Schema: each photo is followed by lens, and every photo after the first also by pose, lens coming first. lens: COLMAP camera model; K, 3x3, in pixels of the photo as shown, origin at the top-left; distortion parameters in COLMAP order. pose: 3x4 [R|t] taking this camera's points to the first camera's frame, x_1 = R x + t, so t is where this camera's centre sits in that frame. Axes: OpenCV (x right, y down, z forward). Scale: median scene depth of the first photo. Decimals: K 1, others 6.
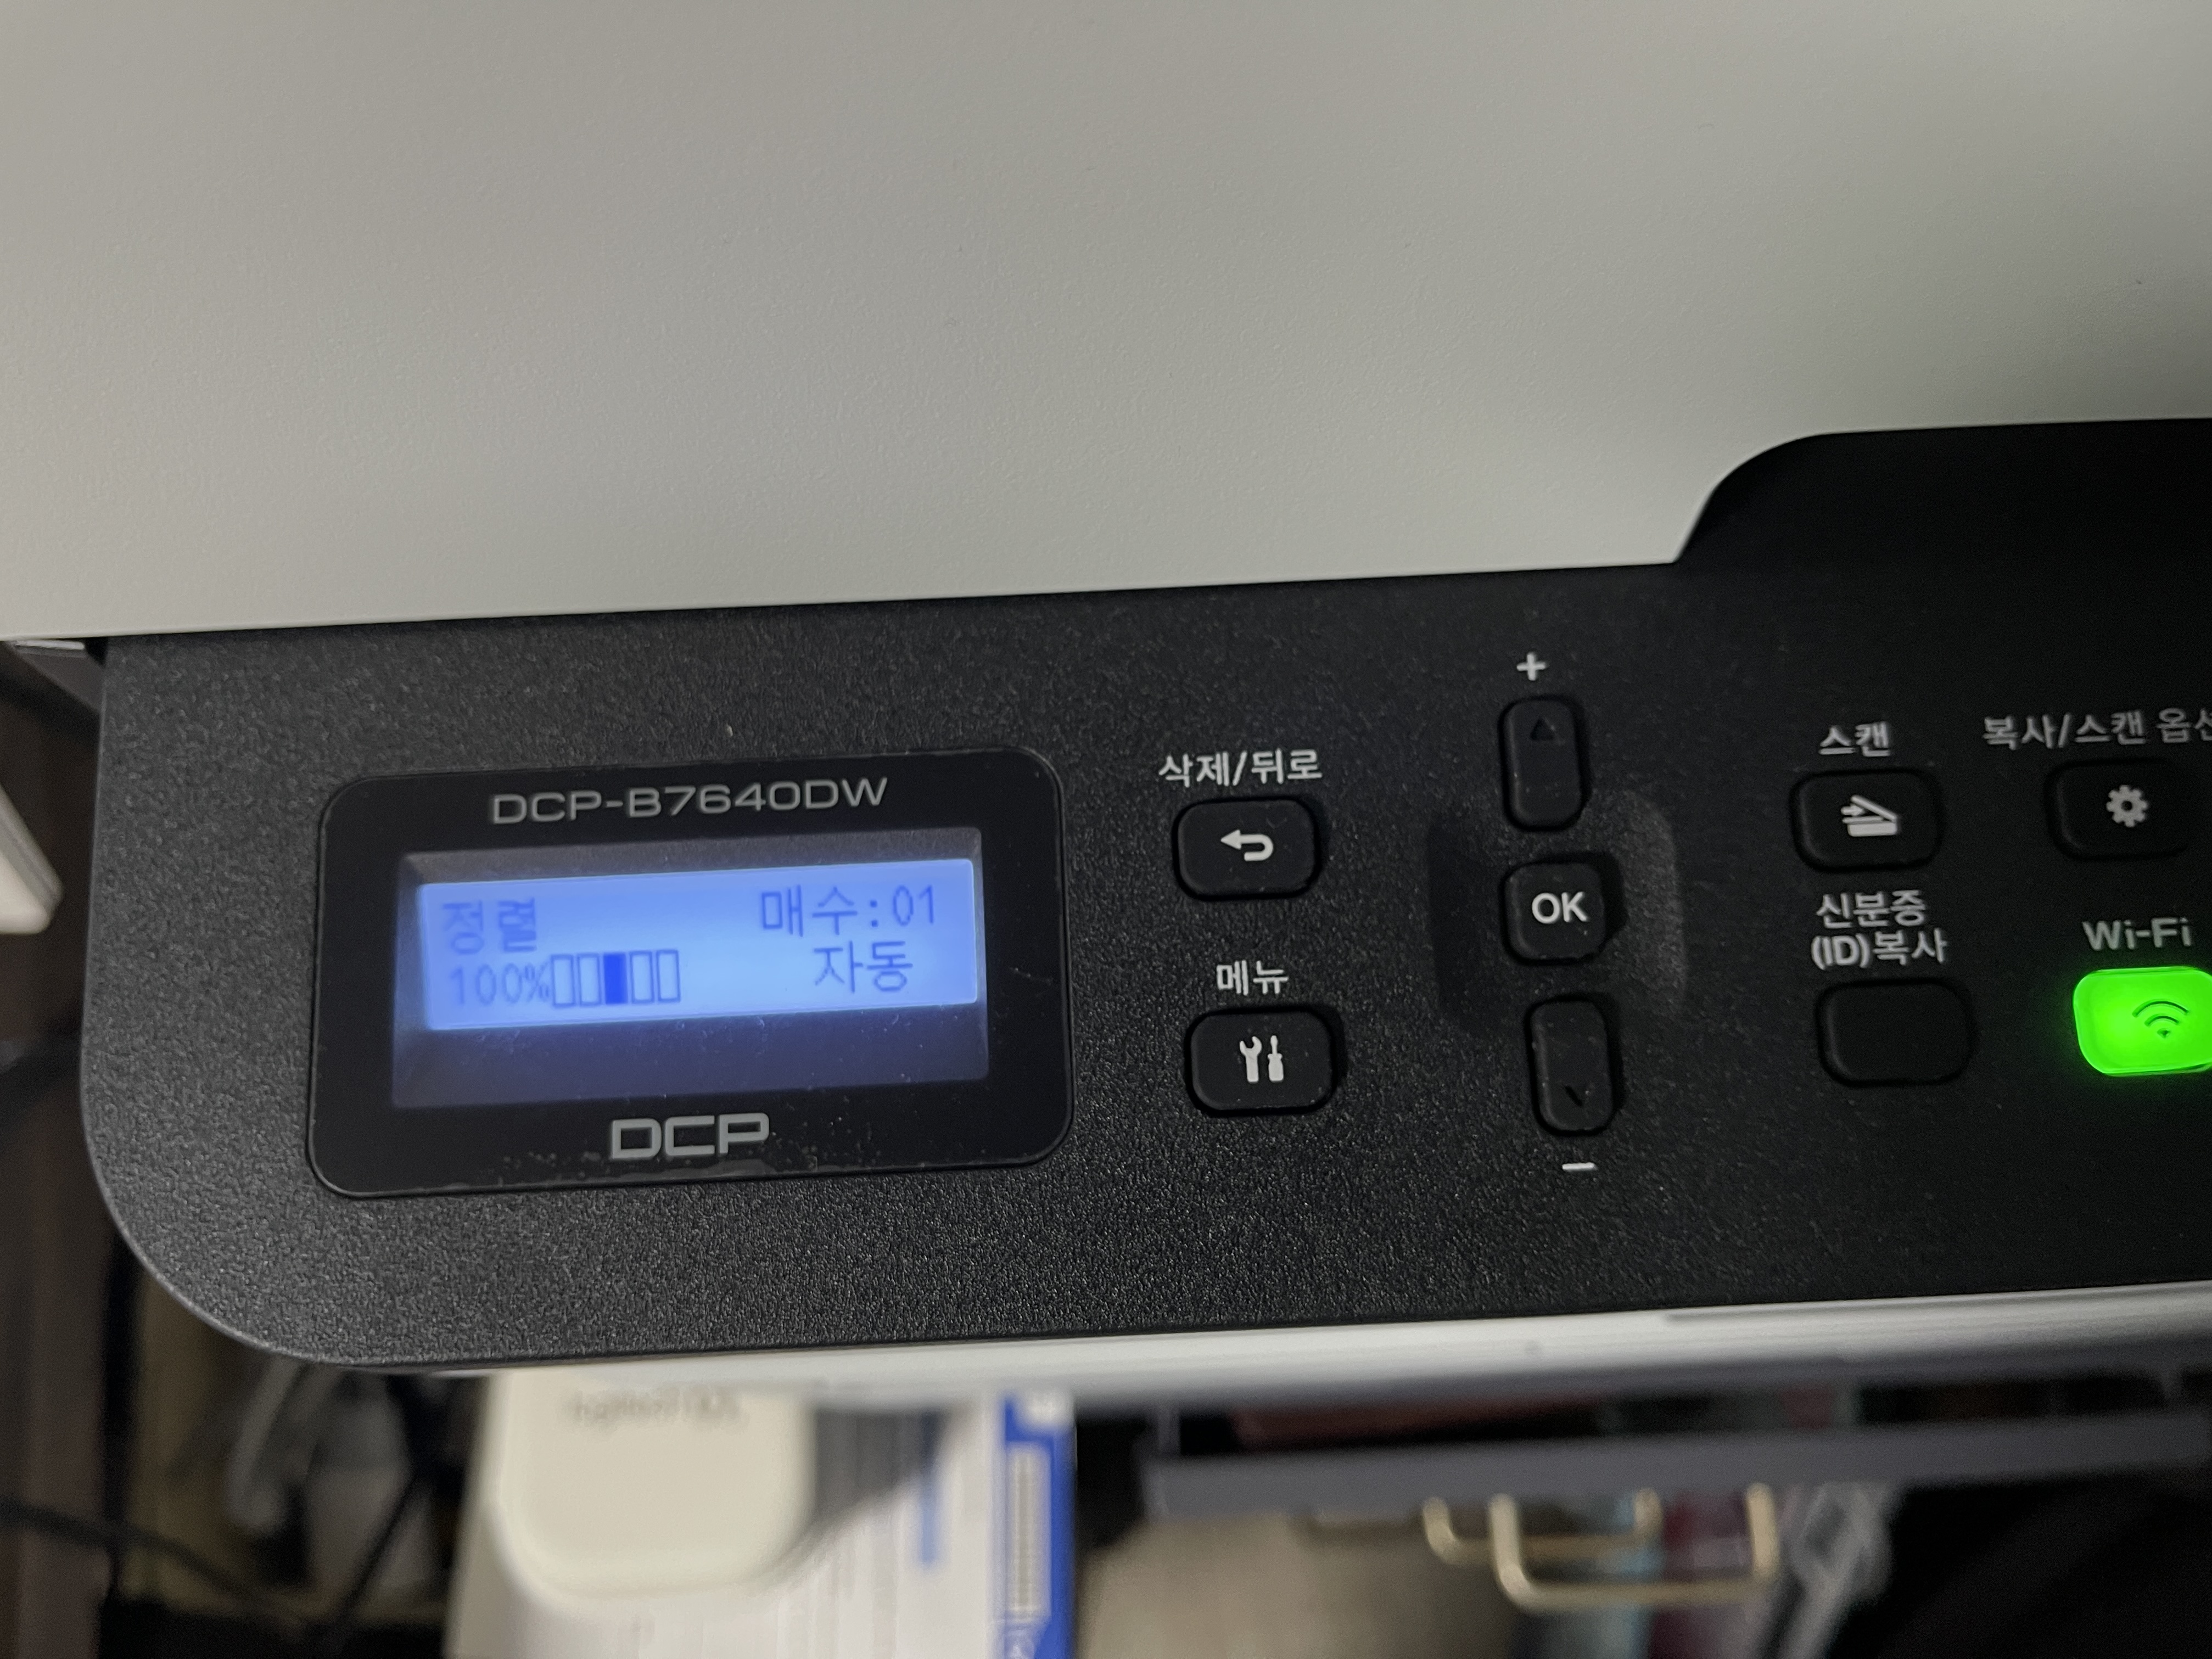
lens RADIAL K [[1659.5, 0, 1106.0], [0, 1659.5, 829.5], [0, 0, 1]] dist [0.070160, -0.117308]
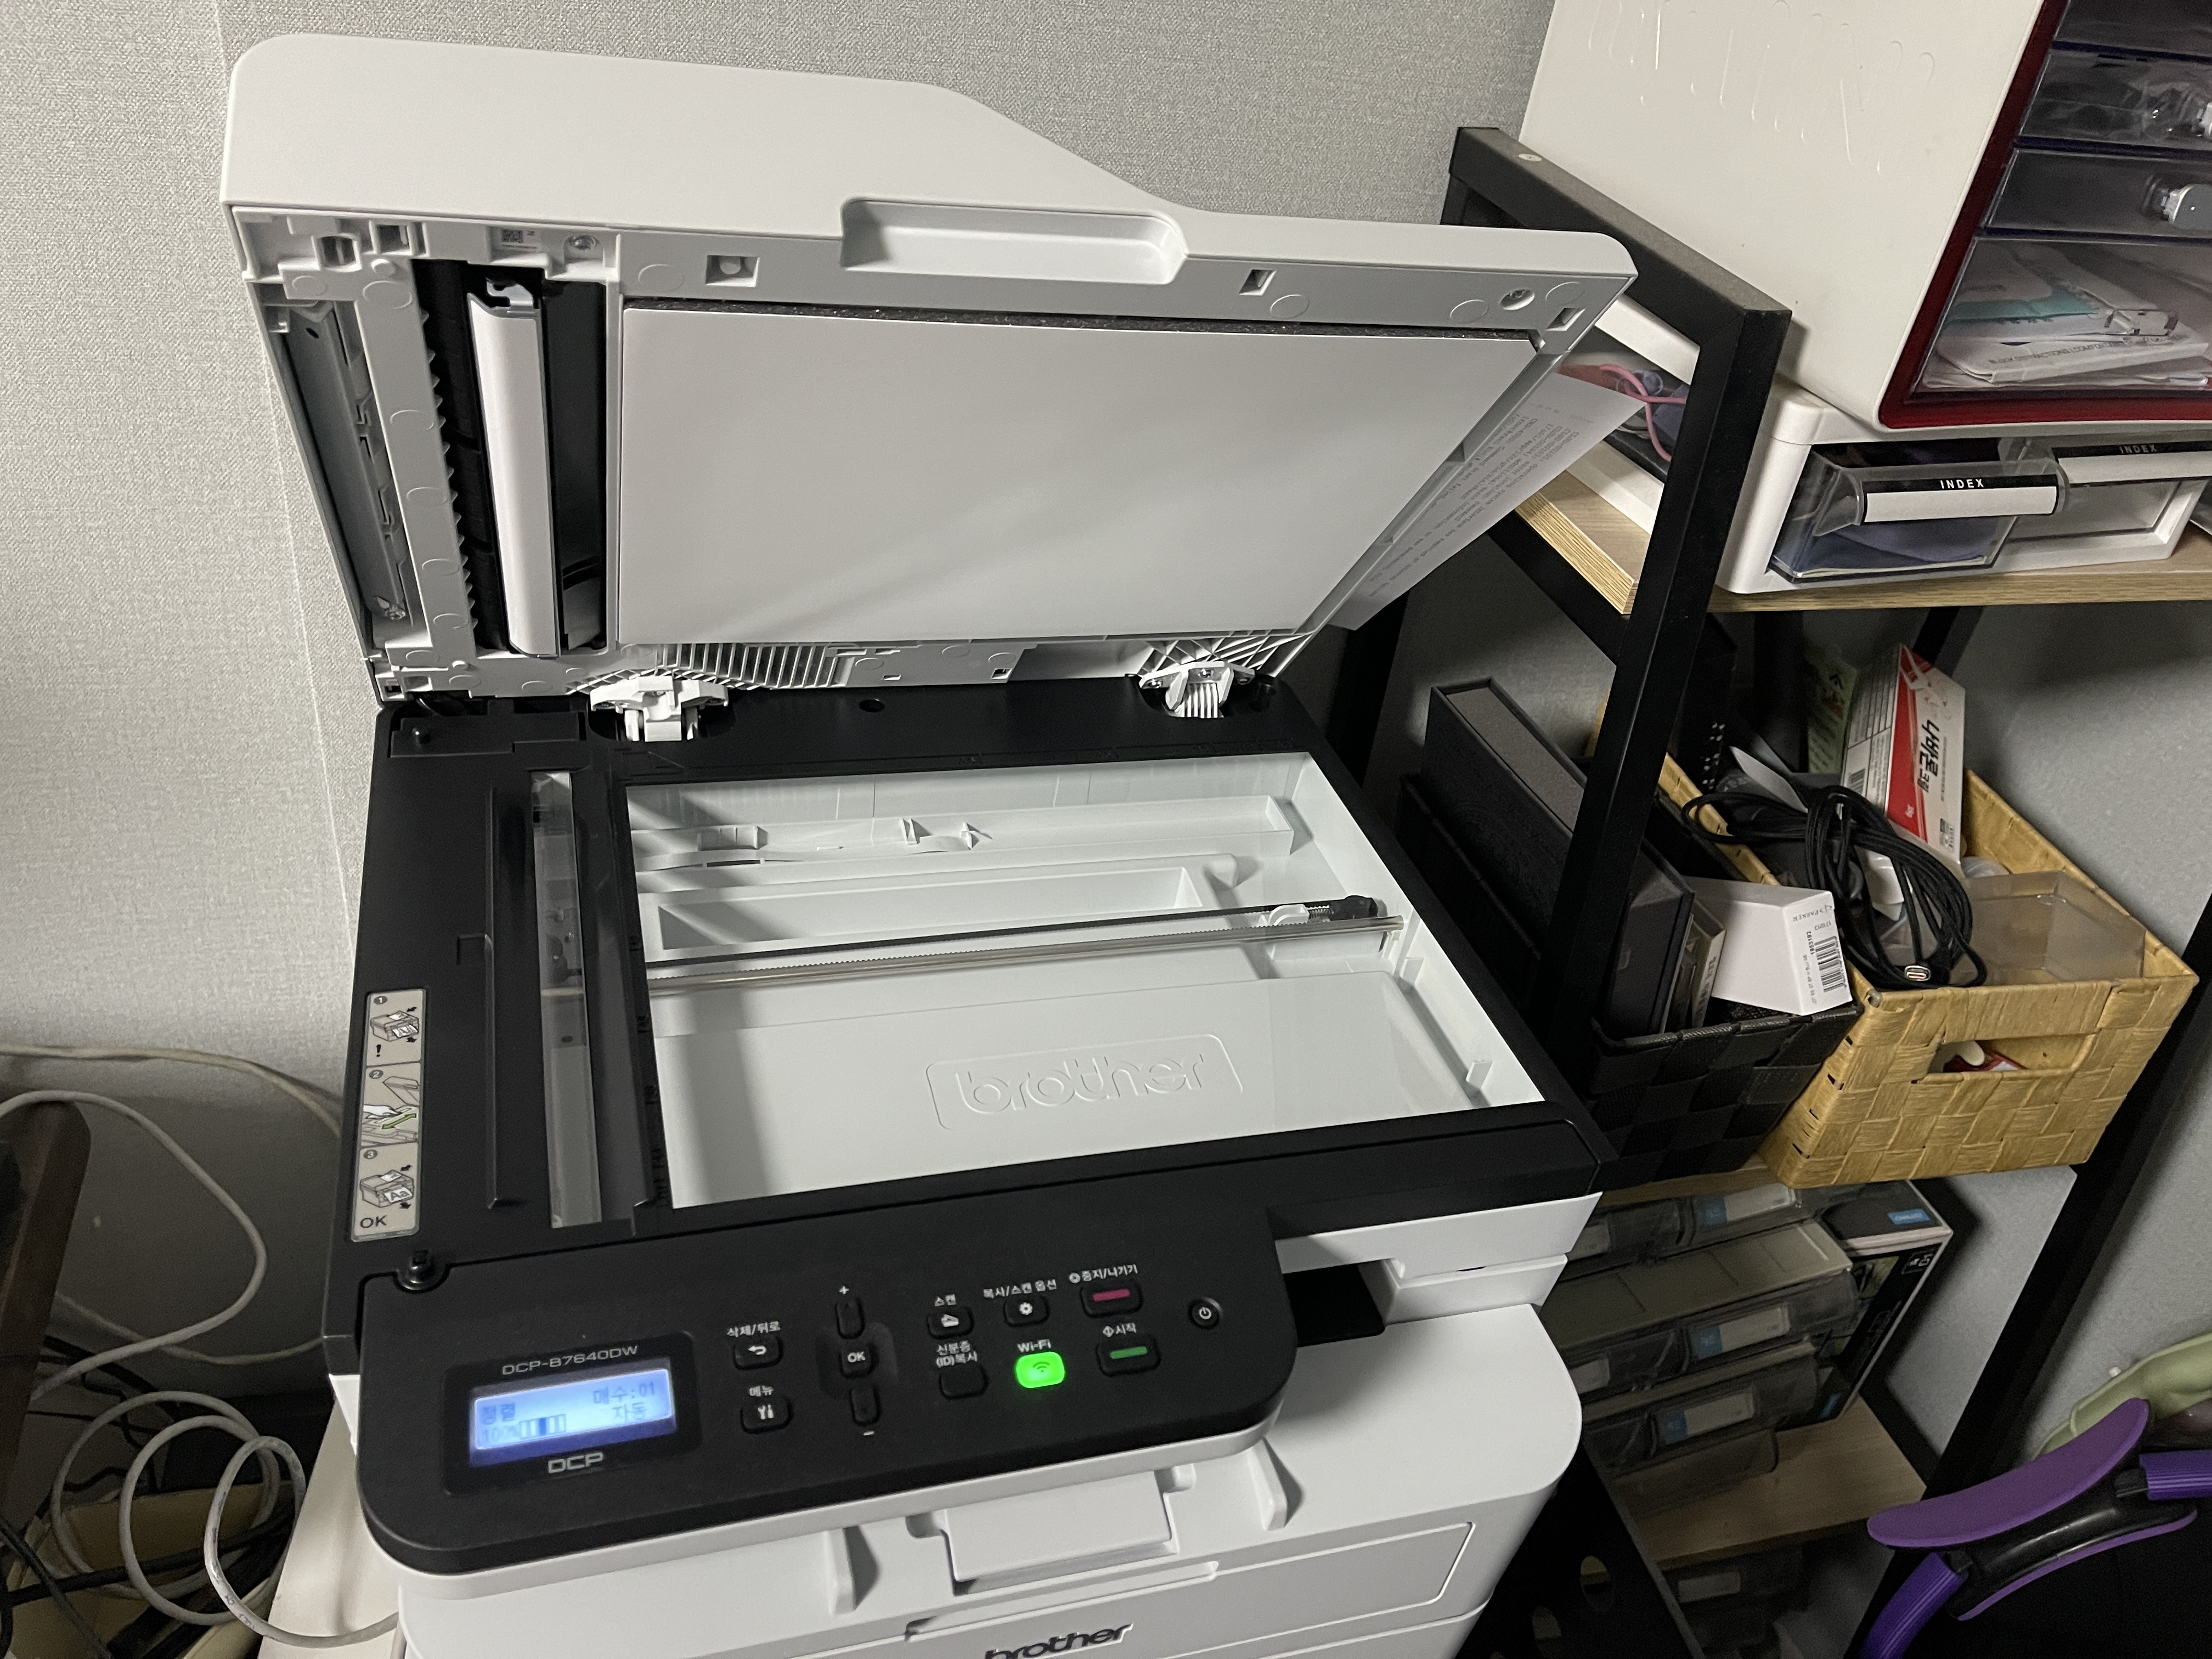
lens RADIAL K [[1641.3, 0, 1106.0], [0, 1641.3, 829.5], [0, 0, 1]] dist [0.000100, -0.001687]
pose [[0.961566, -0.031907, 0.272712, -0.096221], [0.182425, 0.816557, -0.547682, 1.023011], [-0.205210, 0.576382, 0.790995, -2.159692]]
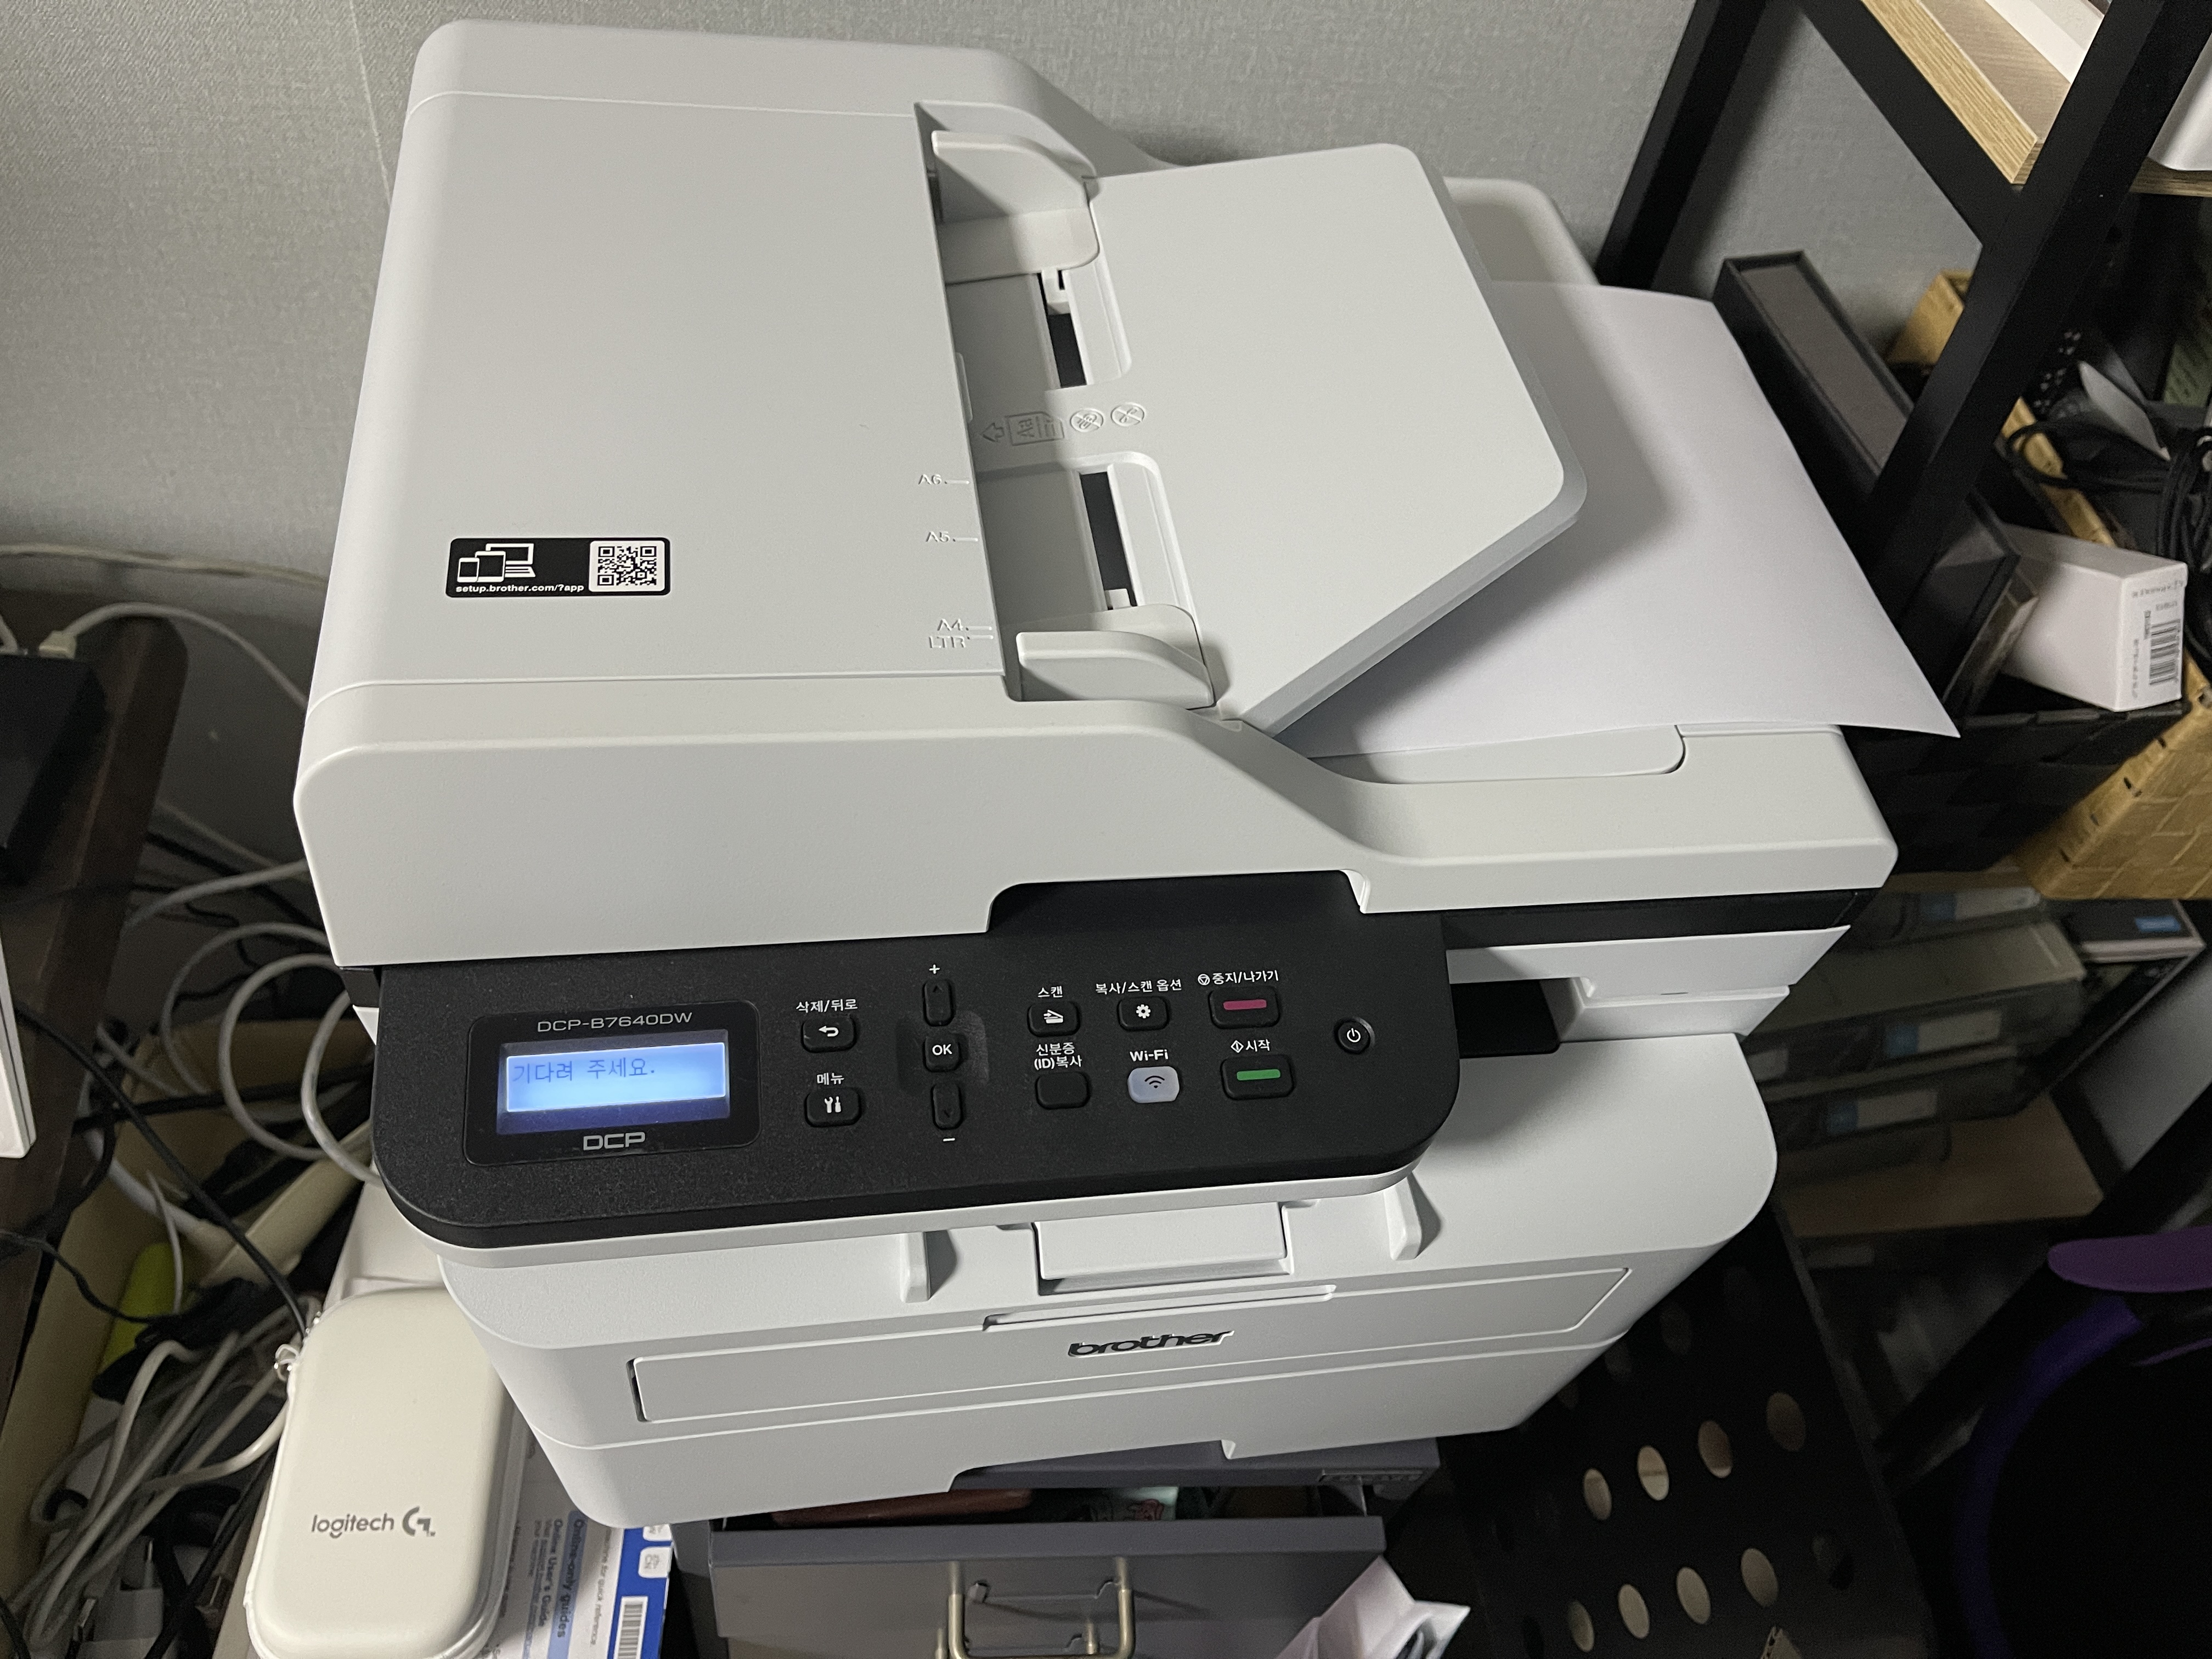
lens RADIAL K [[1659.5, 0, 1106.0], [0, 1659.5, 829.5], [0, 0, 1]] dist [0.070160, -0.117308]
pose [[0.985361, -0.002247, 0.170468, 0.068116], [0.057888, 0.944915, -0.322156, 0.597417], [-0.160354, 0.327308, 0.931212, -1.710315]]
